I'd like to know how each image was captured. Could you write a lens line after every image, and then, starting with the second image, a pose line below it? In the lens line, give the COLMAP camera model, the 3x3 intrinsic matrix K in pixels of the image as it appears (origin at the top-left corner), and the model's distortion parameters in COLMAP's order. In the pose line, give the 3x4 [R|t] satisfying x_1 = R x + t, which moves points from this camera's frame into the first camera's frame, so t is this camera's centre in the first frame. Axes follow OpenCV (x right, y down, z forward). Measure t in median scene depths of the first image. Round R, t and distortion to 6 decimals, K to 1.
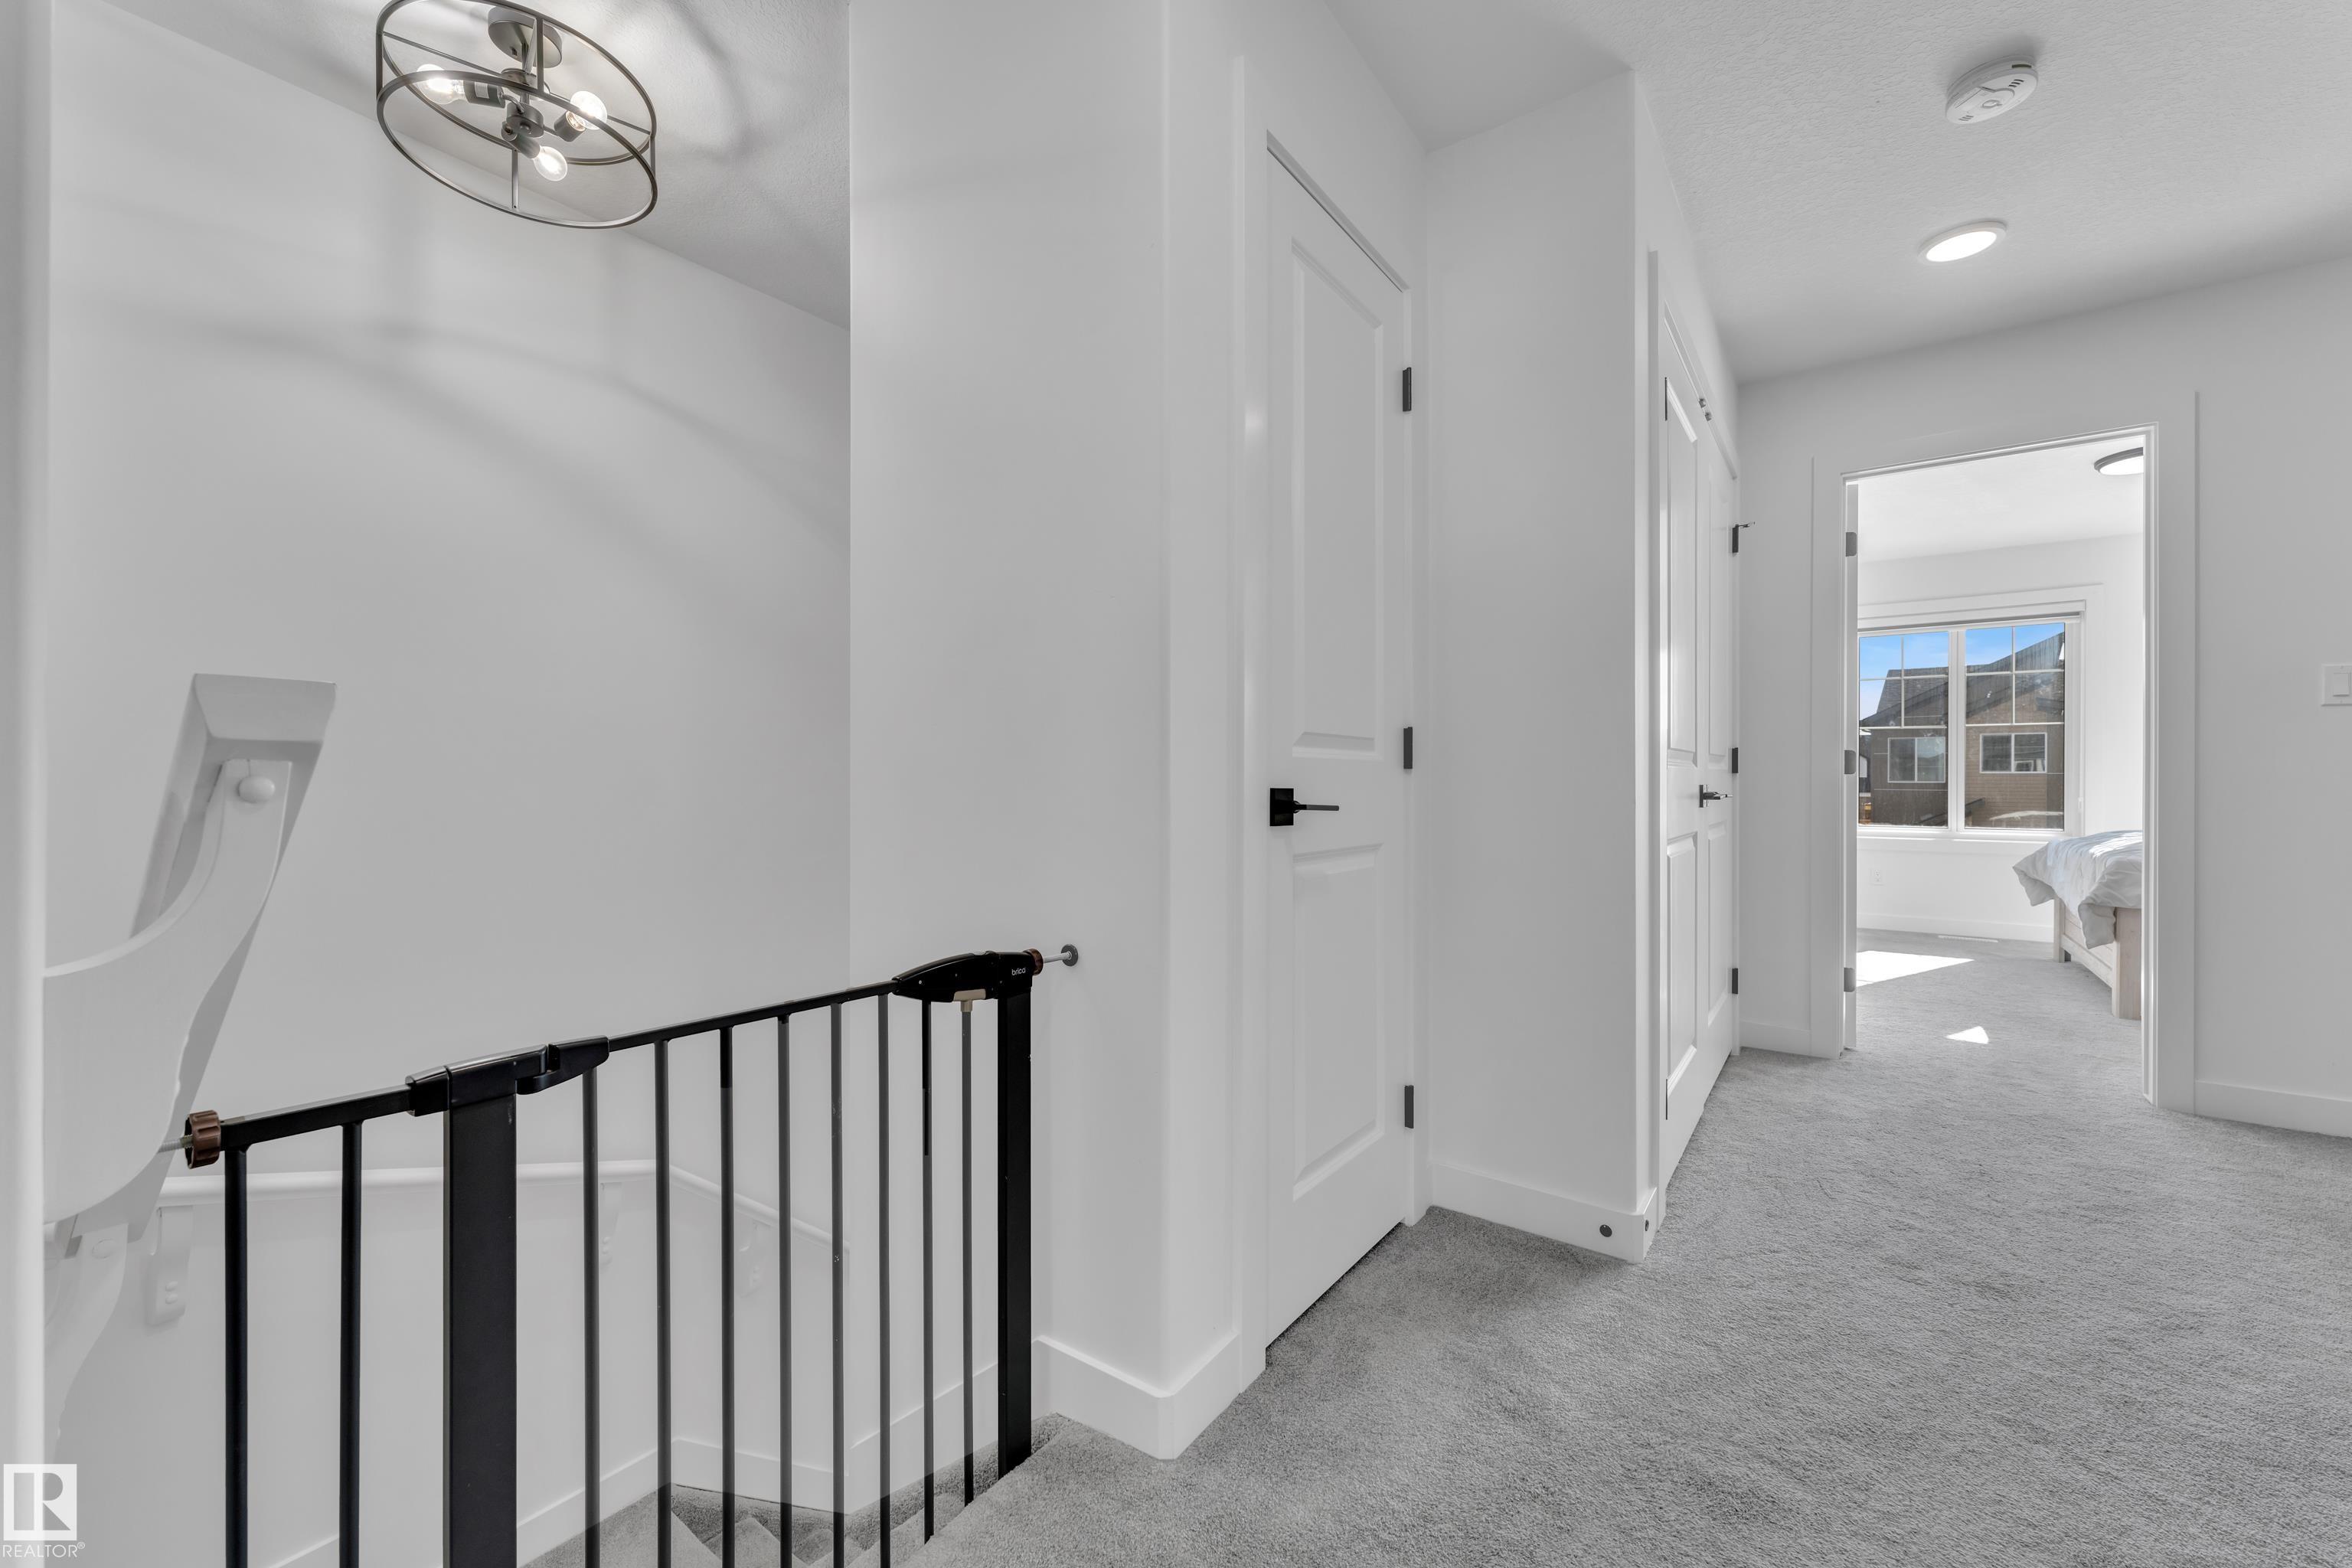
lens RADIAL K [[946.5, 0, 1171.9], [0, 946.5, 787.4], [0, 0, 1]] dist [0.001238, 0.000211]
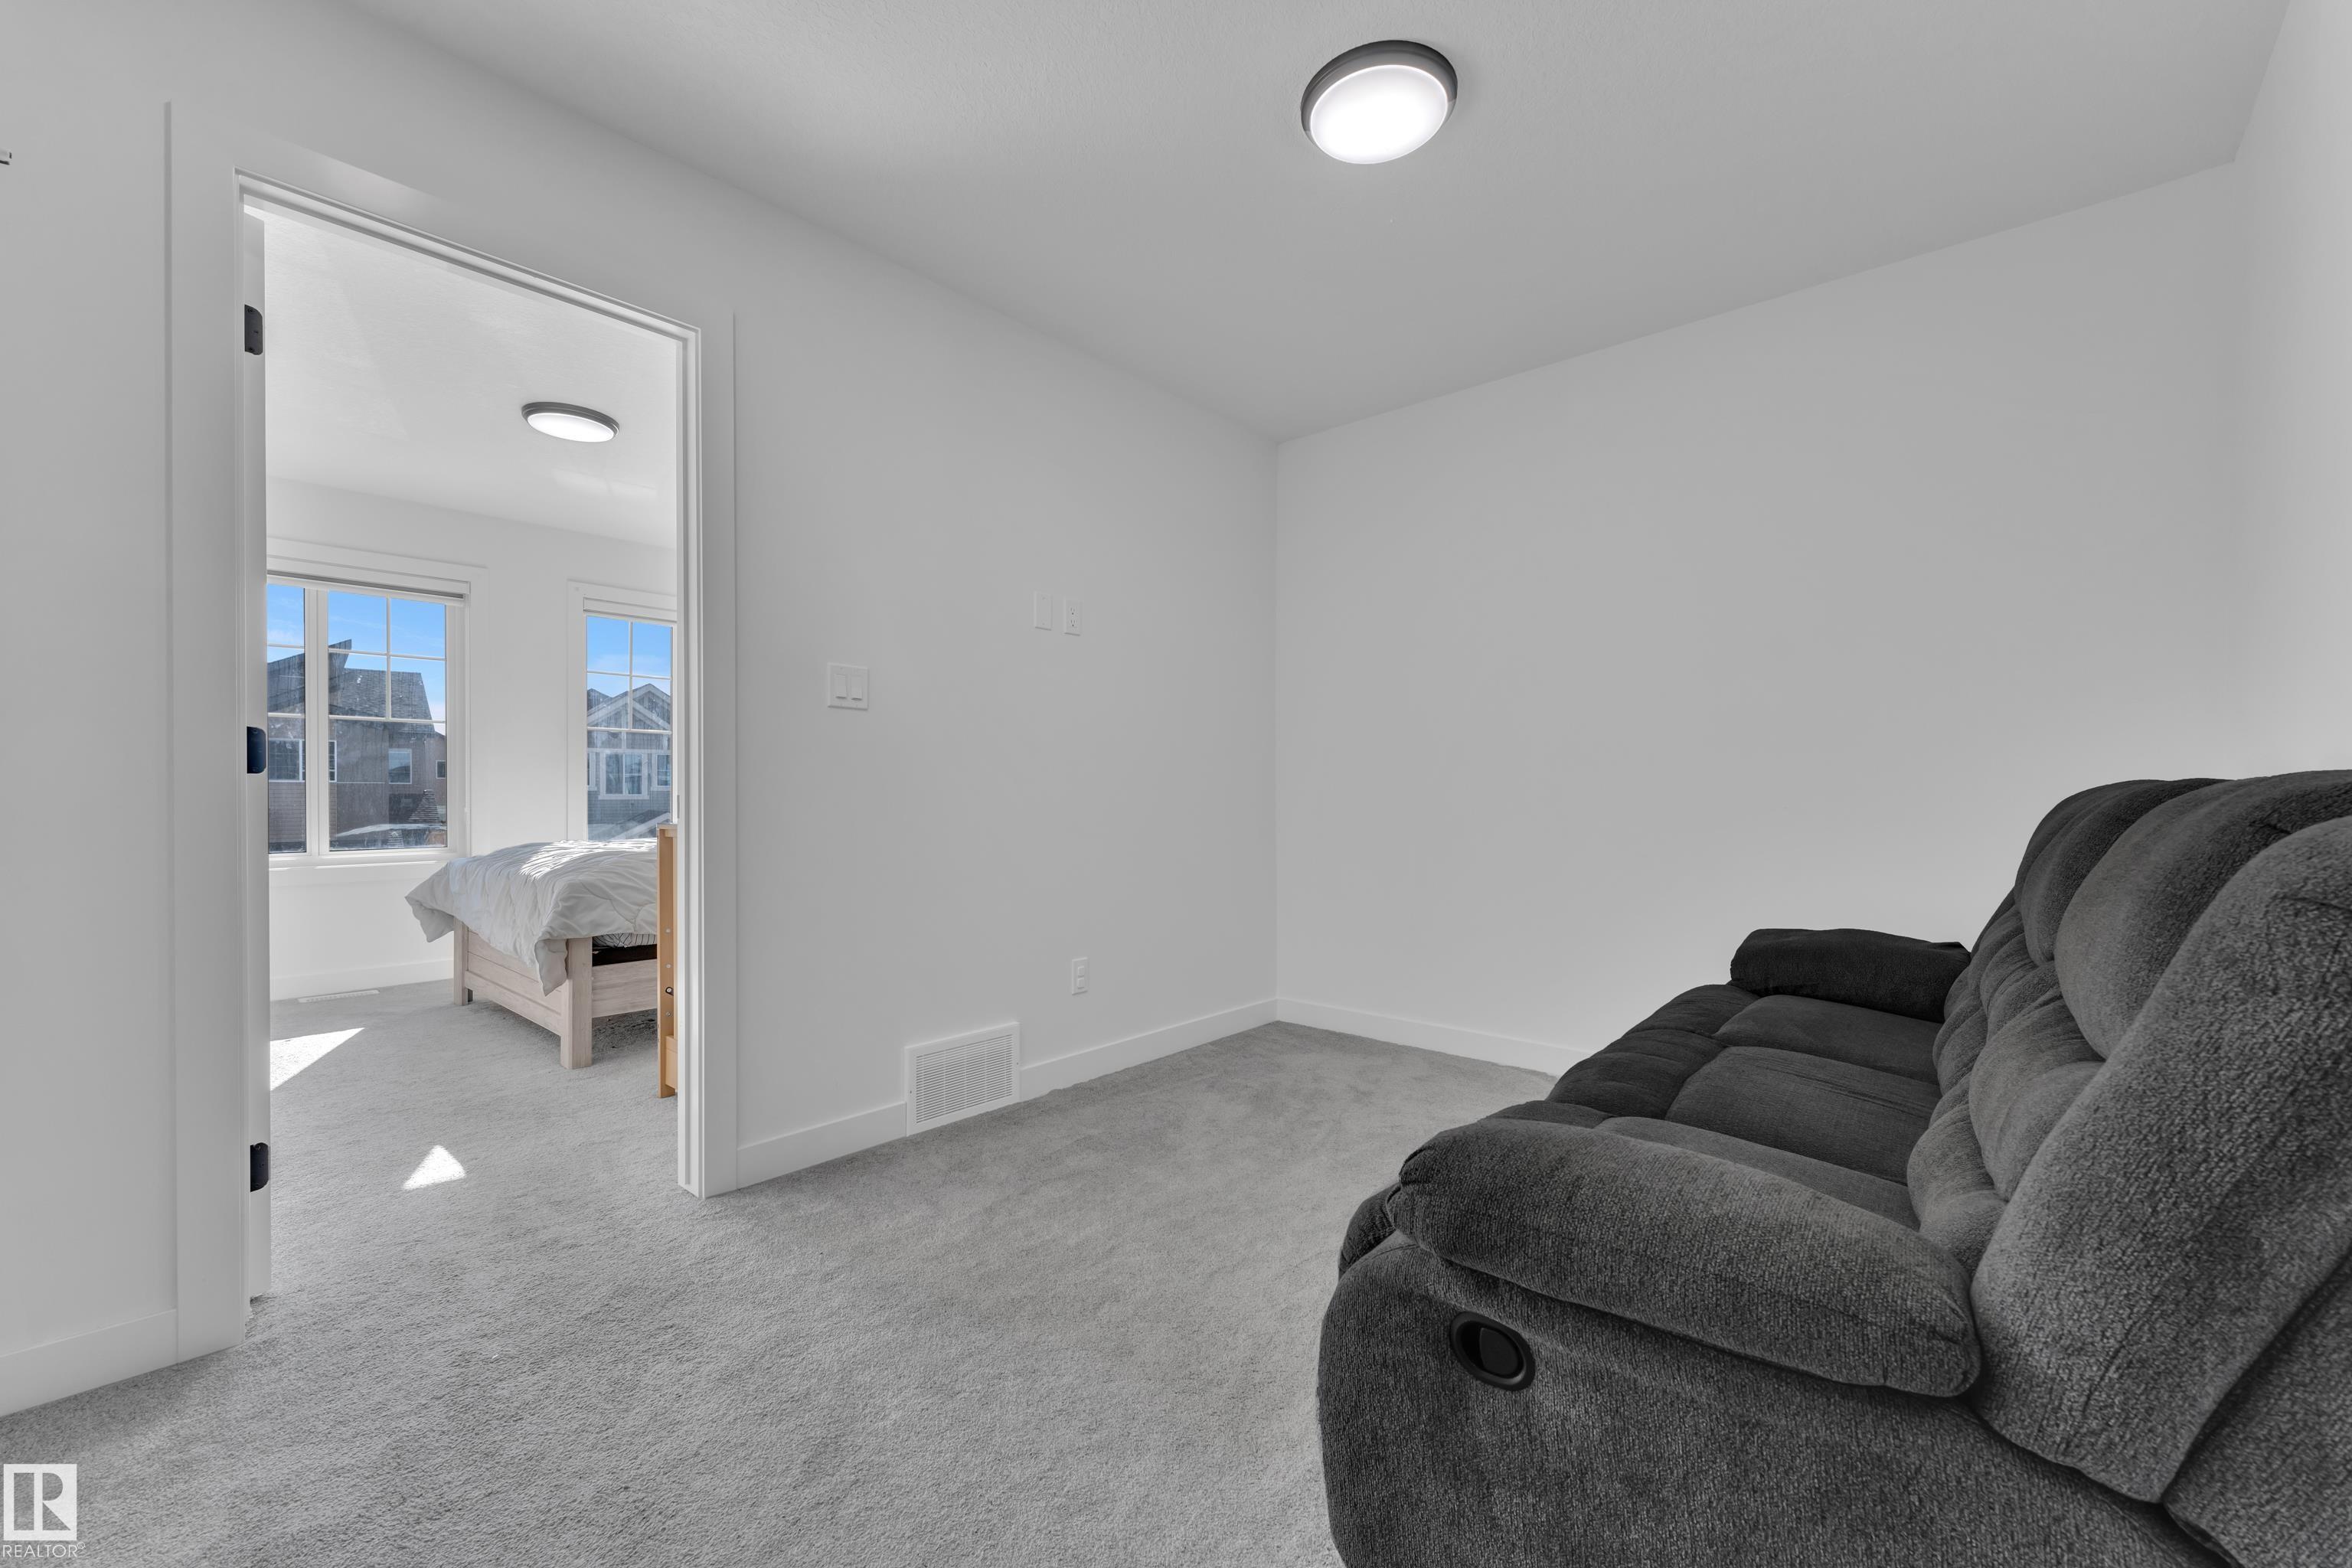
lens RADIAL K [[946.5, 0, 1176.5], [0, 946.5, 791.4], [0, 0, 1]] dist [0.001238, 0.000211]
pose [[0.087008, -0.007775, 0.996177, 0.208843], [0.011844, 0.999907, 0.006770, -0.003323], [-0.996137, 0.011210, 0.087092, 0.390208]]
